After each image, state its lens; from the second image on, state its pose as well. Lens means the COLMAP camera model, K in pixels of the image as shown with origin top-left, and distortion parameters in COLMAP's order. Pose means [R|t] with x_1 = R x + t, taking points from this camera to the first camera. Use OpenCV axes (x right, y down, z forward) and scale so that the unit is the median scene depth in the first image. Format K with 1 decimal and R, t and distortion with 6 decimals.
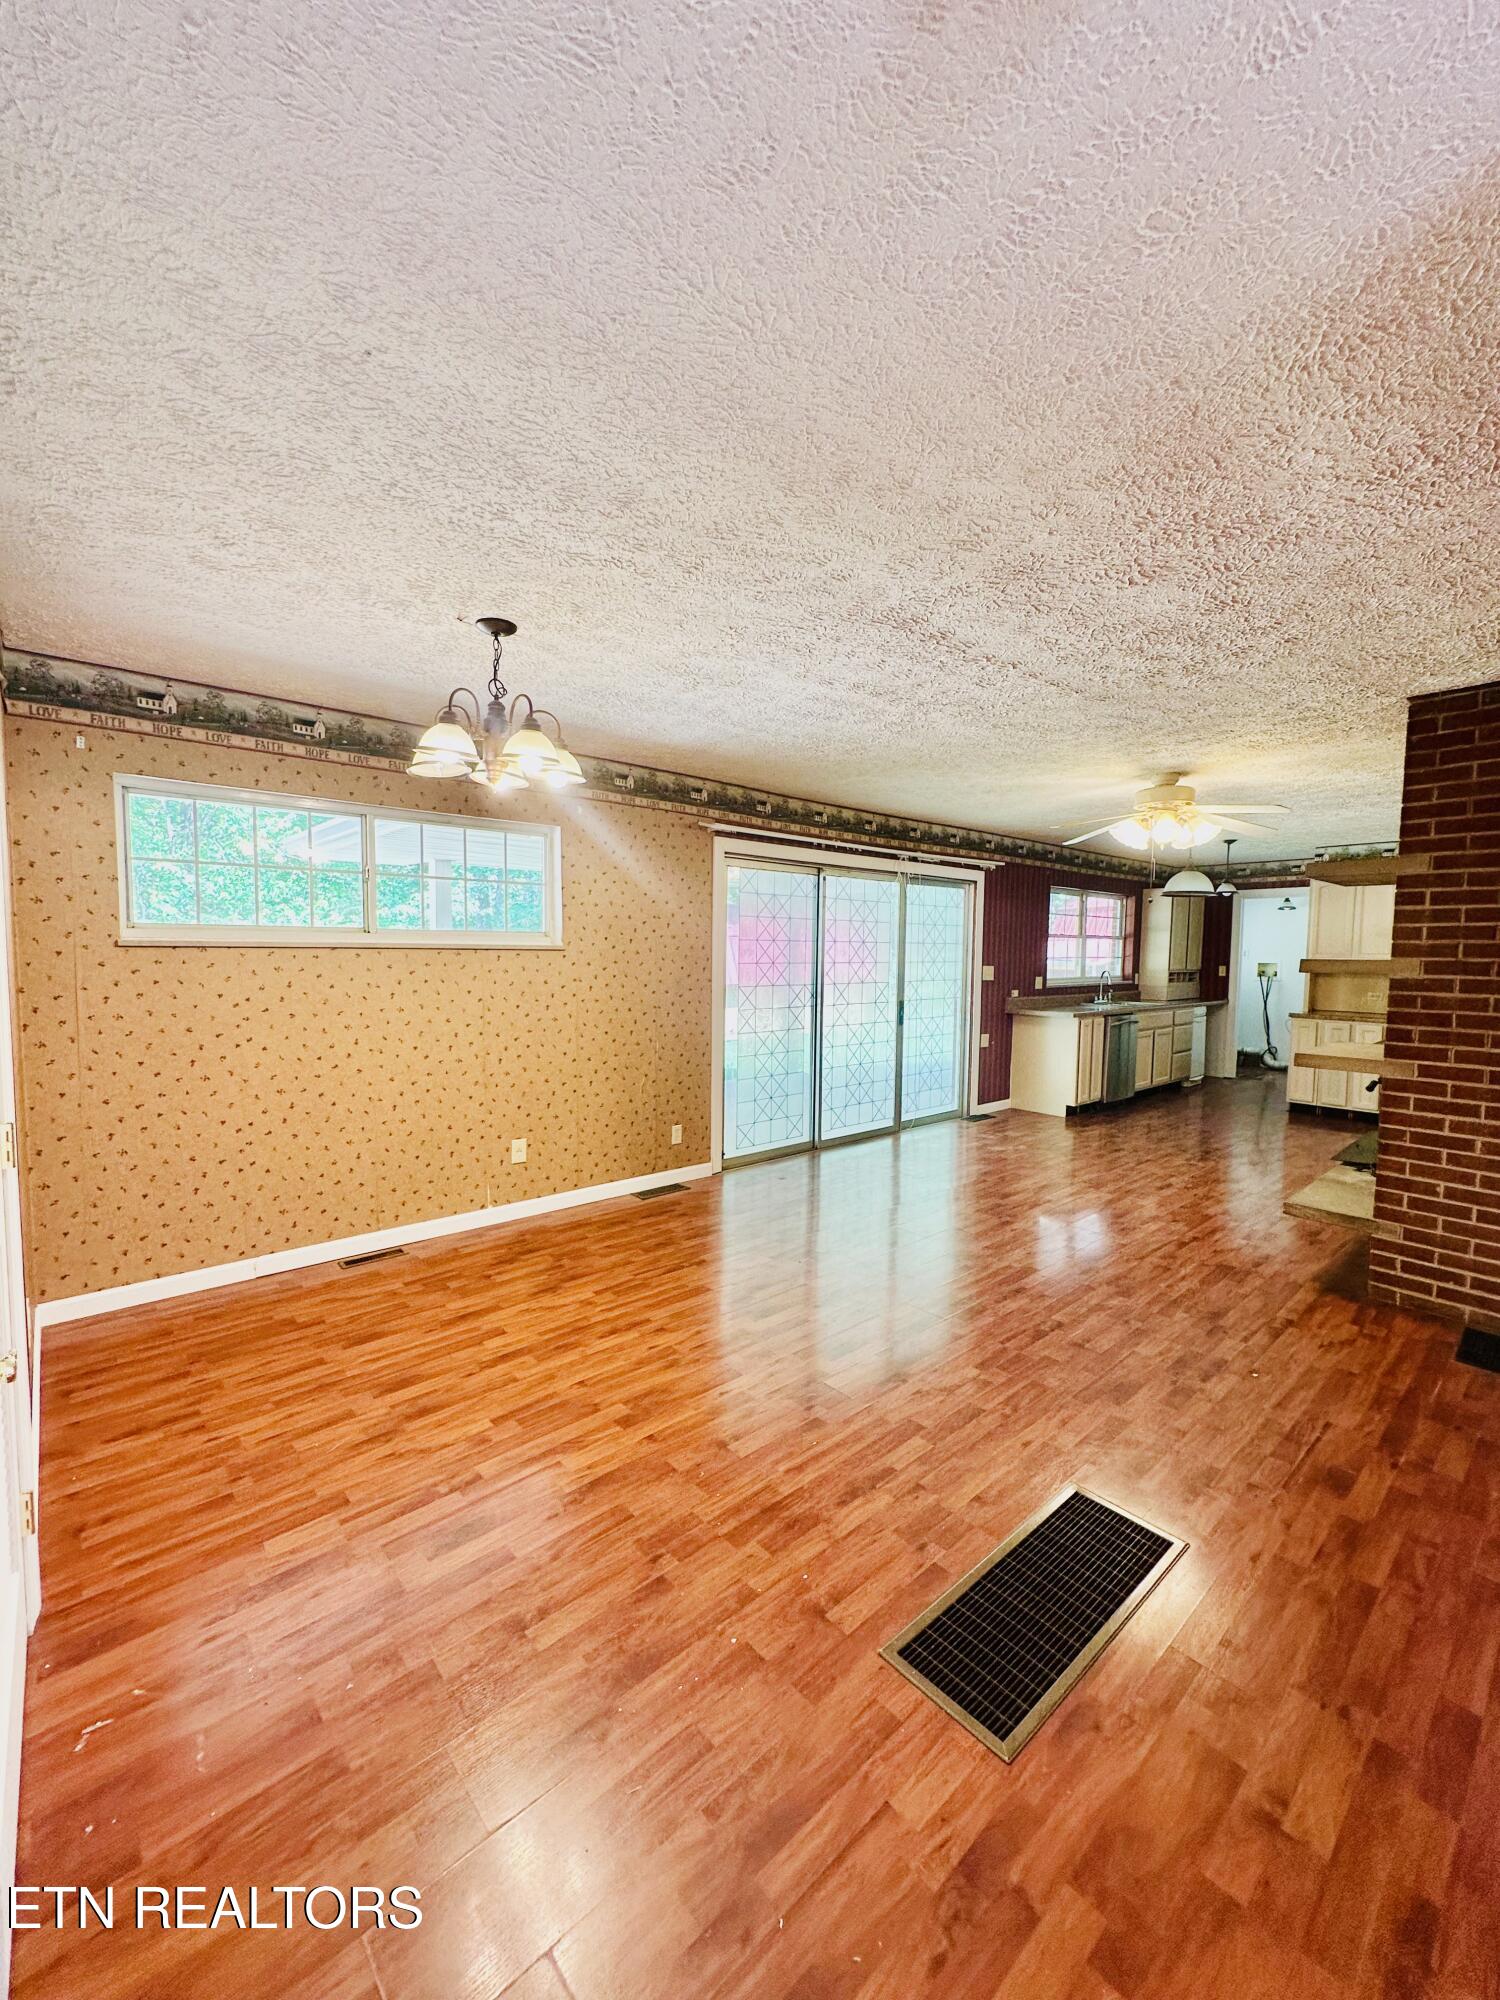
lens RADIAL K [[797.1, 0, 746.4], [0, 797.1, 1011.0], [0, 0, 1]] dist [-0.007433, 0.001110]
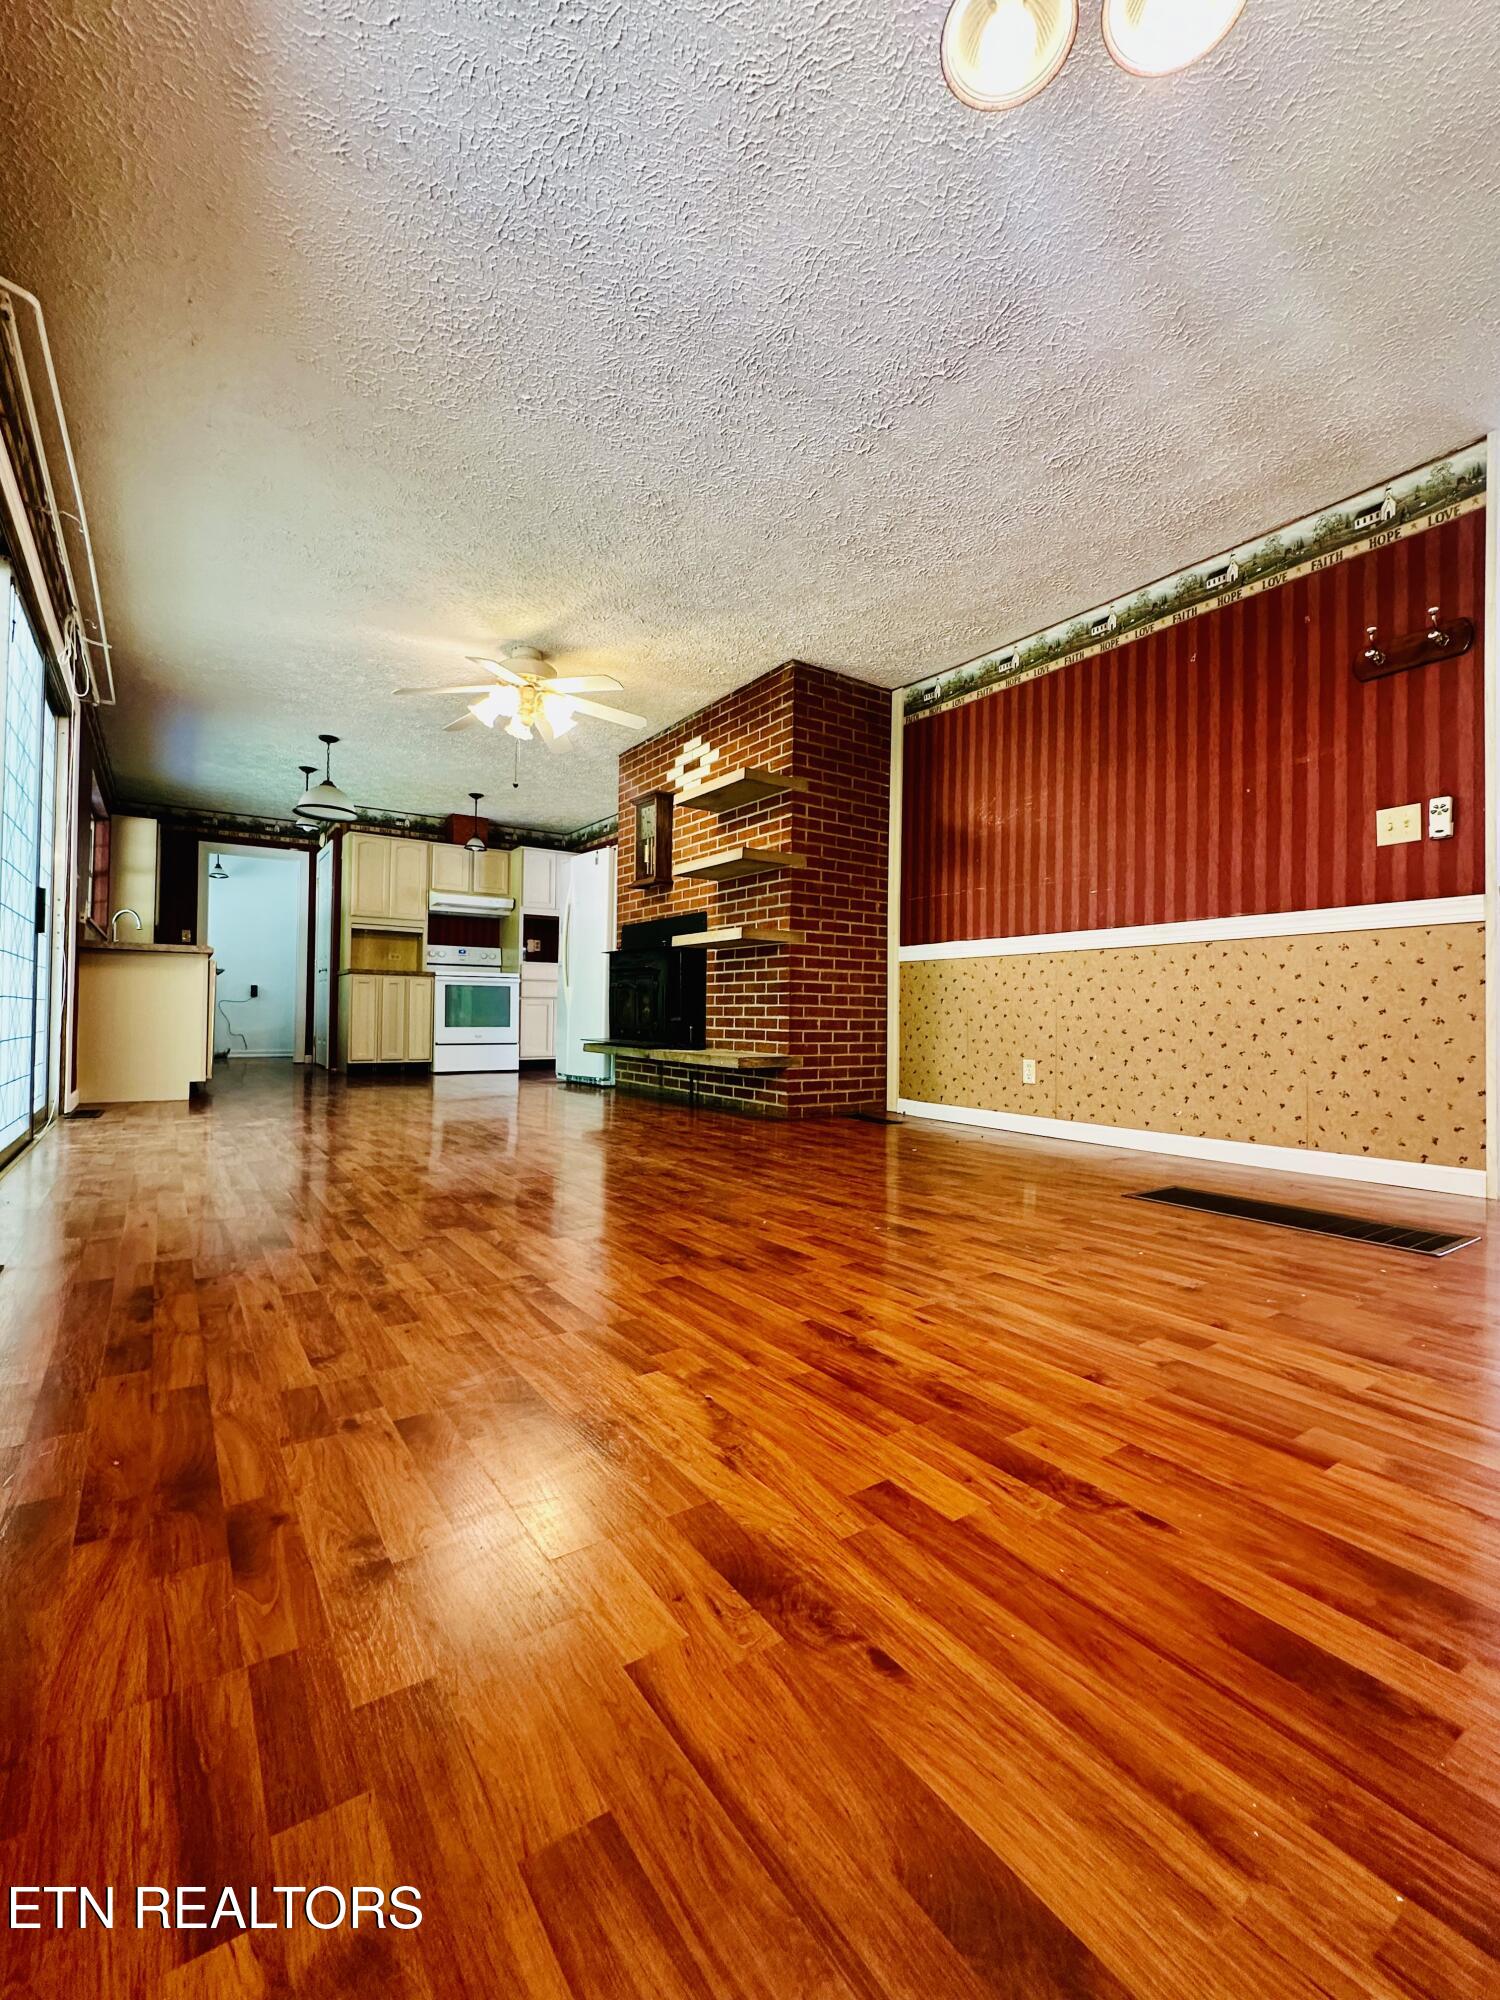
lens RADIAL K [[850.8, 0, 750.0], [0, 850.8, 1001.5], [0, 0, 1]] dist [-0.003195, 0.000054]
pose [[0.113698, 0.008497, 0.993479, -0.265086], [0.065252, 0.997741, -0.016001, 0.087894], [-0.991370, 0.066645, 0.112887, 0.410426]]
